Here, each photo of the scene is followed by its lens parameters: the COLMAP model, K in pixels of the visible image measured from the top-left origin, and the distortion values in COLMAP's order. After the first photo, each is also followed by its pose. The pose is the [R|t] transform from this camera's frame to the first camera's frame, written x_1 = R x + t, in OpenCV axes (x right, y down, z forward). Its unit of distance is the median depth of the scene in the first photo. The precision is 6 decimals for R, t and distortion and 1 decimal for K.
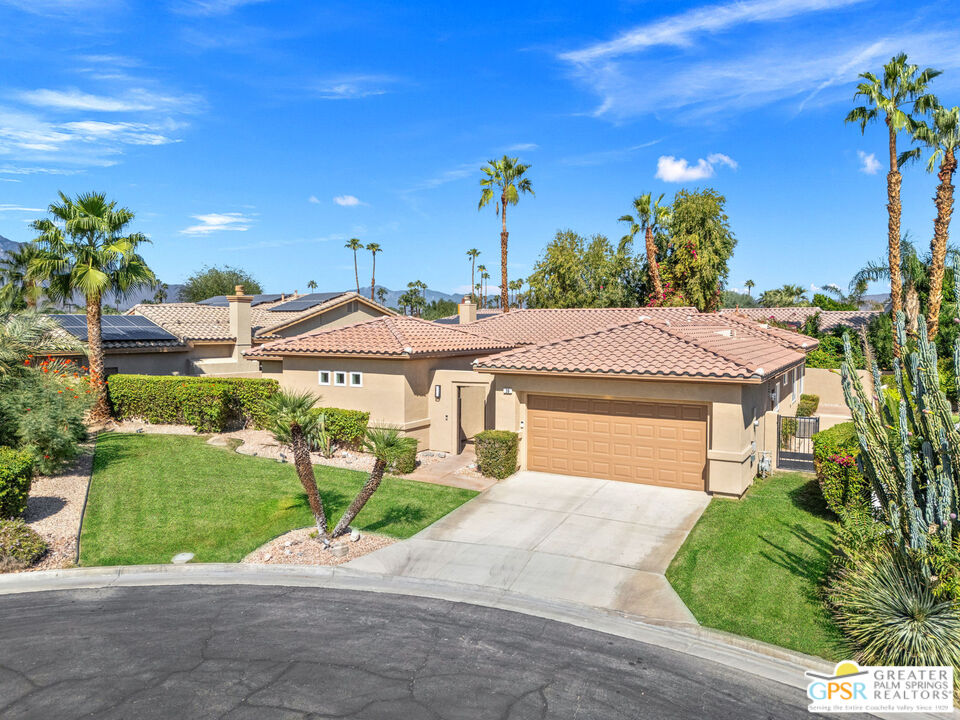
lens RADIAL K [[718.4, 0, 471.5], [0, 718.4, 356.6], [0, 0, 1]] dist [0.081543, -0.095353]
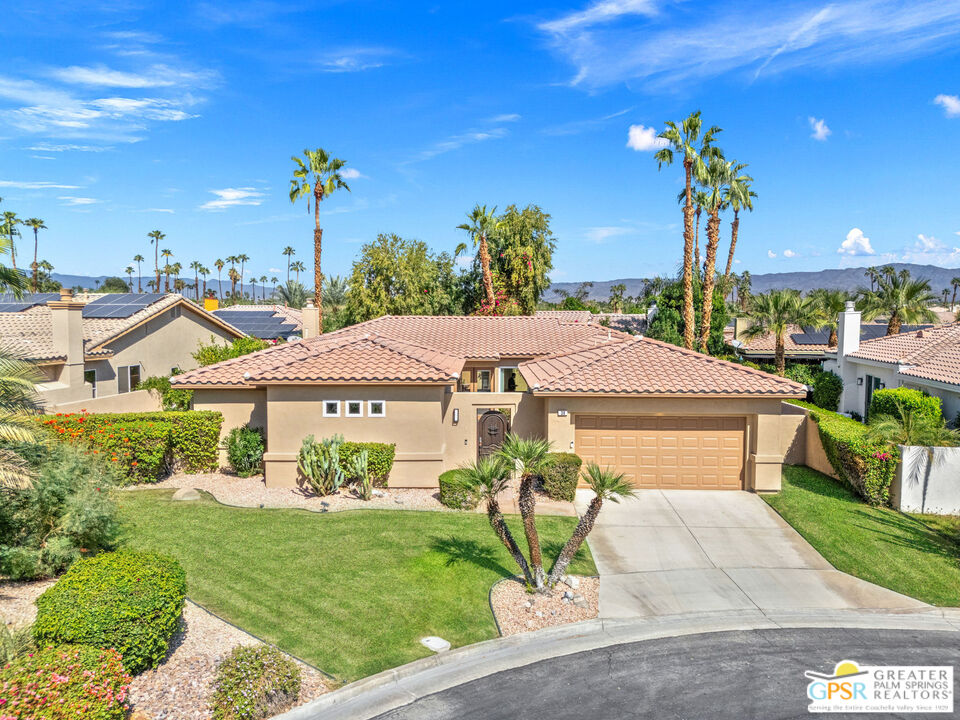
lens RADIAL K [[718.3, 0, 480.0], [0, 718.3, 360.0], [0, 0, 1]] dist [0.086072, -0.100247]
pose [[0.873232, -0.032663, 0.486209, -0.542807], [0.020771, 0.999339, 0.029830, -0.060530], [-0.486862, -0.015949, 0.873333, 0.163912]]
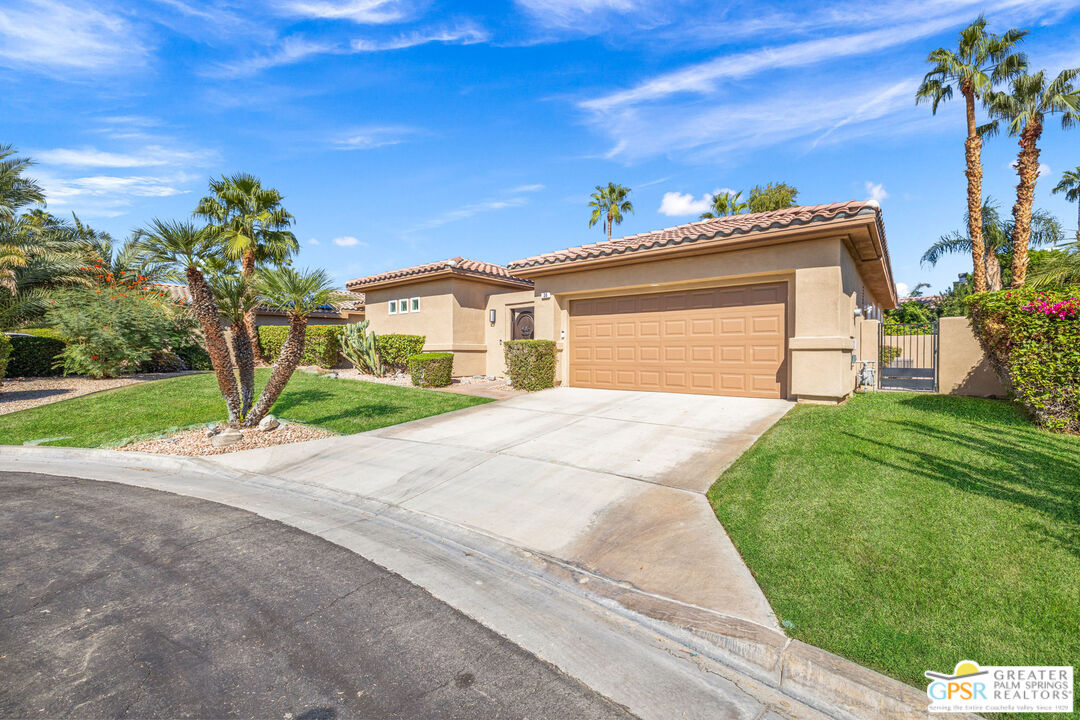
lens RADIAL K [[458.1, 0, 536.0], [0, 458.1, 354.2], [0, 0, 1]] dist [-0.000478, 0.000392]
pose [[0.984682, 0.001830, -0.174351, 0.136336], [-0.010137, 0.998854, -0.046766, 0.145875], [0.174065, 0.047817, 0.983572, 0.440476]]
